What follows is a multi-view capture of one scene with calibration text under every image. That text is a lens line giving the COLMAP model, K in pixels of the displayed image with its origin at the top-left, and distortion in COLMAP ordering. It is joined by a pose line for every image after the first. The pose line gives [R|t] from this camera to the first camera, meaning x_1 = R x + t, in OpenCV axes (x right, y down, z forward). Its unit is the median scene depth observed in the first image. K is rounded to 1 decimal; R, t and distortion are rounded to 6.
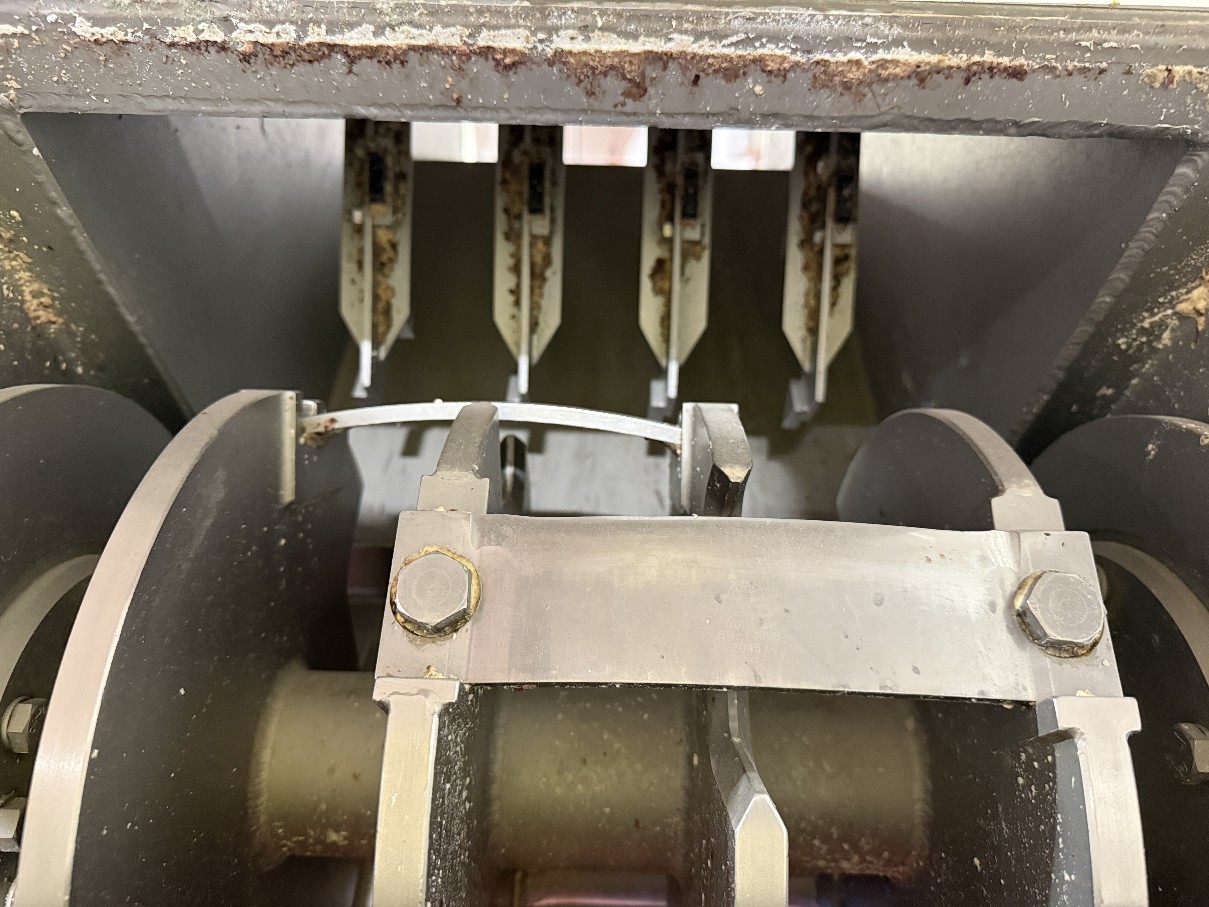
lens RADIAL K [[873.8, 0, 604.5], [0, 873.8, 453.5], [0, 0, 1]] dist [0.047137, -0.076759]
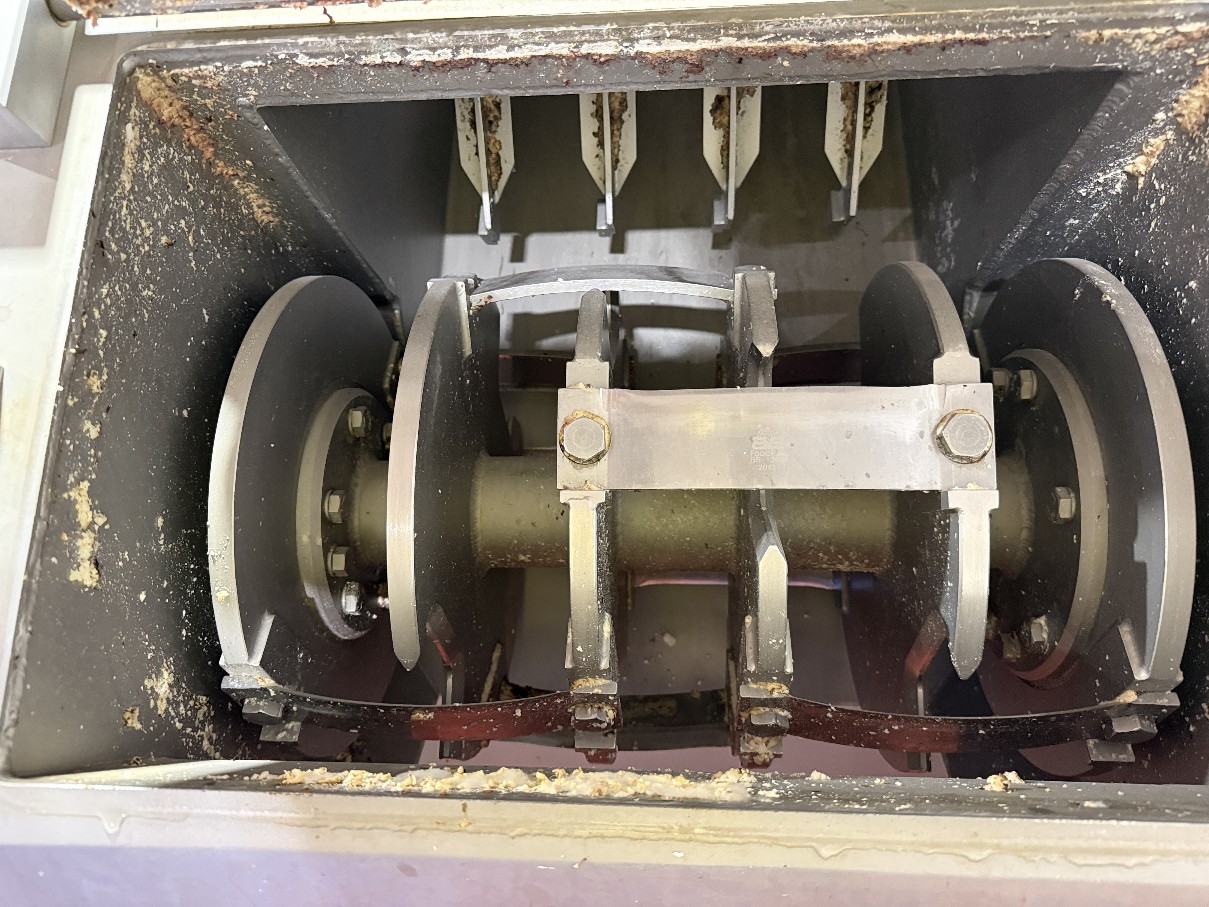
lens RADIAL K [[869.3, 0, 617.8], [0, 869.3, 435.6], [0, 0, 1]] dist [0.129239, -0.160761]
pose [[0.996871, -0.034669, -0.071039, -0.007069], [0.055949, 0.944311, 0.324264, -0.340741], [0.055841, -0.327224, 0.943295, -0.512432]]
